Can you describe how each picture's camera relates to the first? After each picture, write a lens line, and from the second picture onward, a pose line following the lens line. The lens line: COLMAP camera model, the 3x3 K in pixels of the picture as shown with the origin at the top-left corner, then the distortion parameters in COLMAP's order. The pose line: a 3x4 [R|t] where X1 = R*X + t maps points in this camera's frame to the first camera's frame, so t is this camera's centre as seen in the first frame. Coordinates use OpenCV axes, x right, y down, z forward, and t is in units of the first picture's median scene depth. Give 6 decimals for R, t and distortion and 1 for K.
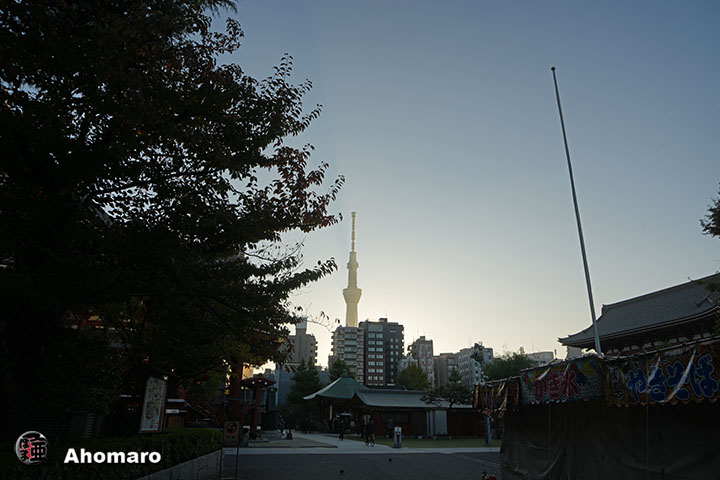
lens RADIAL K [[477.1, 0, 360.0], [0, 477.1, 240.0], [0, 0, 1]] dist [0.007760, 0.005432]
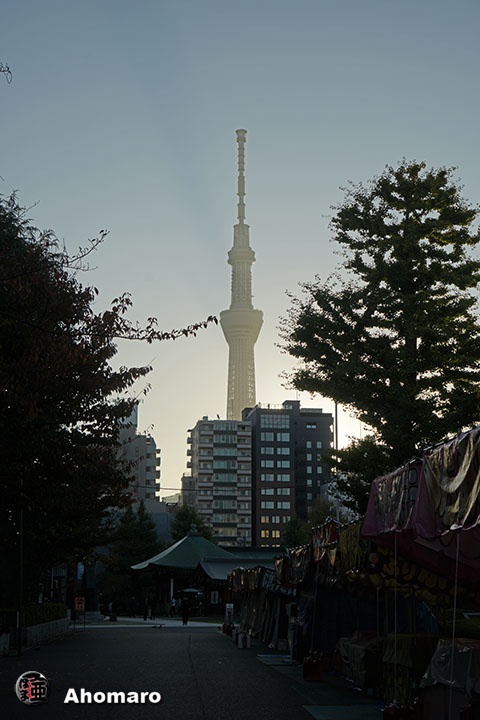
lens RADIAL K [[1104.1, 0, 240.0], [0, 1104.1, 360.0], [0, 0, 1]] dist [0.020633, 0.023864]
pose [[0.999711, -0.016089, -0.017860, 0.017931], [0.018529, 0.989094, 0.146115, -0.048812], [0.015314, -0.146404, 0.989106, -0.131863]]
